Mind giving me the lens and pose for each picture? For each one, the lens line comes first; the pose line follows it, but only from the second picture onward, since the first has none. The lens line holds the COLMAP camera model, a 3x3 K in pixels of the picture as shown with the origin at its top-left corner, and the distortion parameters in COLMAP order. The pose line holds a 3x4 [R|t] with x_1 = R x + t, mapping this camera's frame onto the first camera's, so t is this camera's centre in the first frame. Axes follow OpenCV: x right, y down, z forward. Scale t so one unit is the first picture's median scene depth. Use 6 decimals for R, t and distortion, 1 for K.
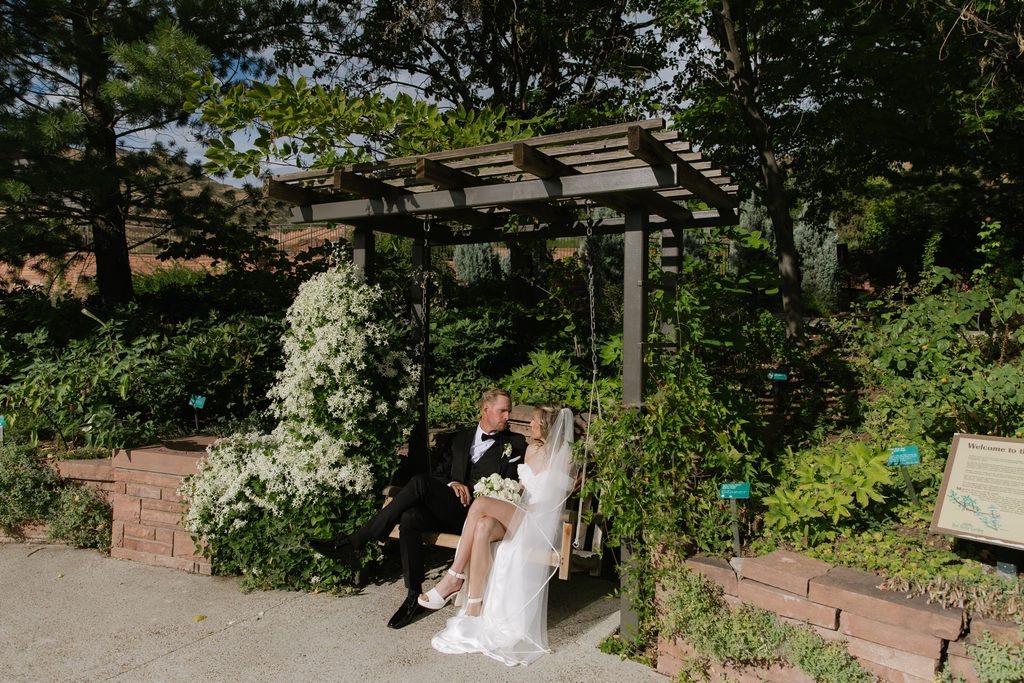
lens RADIAL K [[651.7, 0, 513.7], [0, 651.7, 347.9], [0, 0, 1]] dist [0.016292, 0.002195]
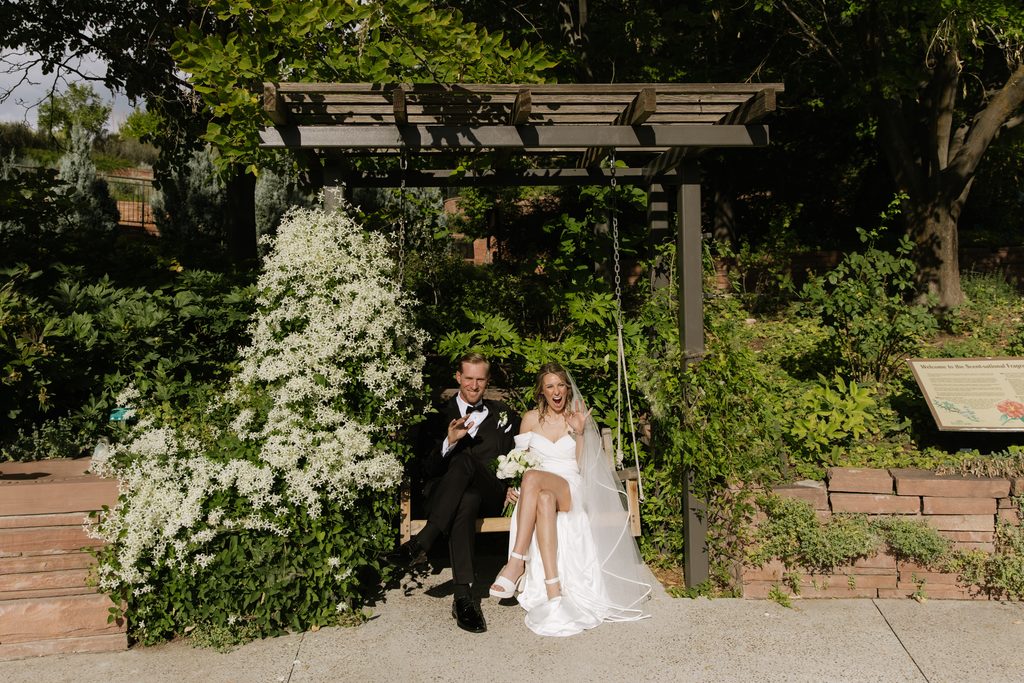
lens RADIAL K [[775.5, 0, 512.0], [0, 775.5, 341.5], [0, 0, 1]] dist [0.052255, -0.099161]
pose [[0.847120, -0.050006, 0.529044, -0.633971], [0.039085, 0.998729, 0.031818, 0.014992], [-0.529963, -0.006276, 0.847998, 0.099294]]
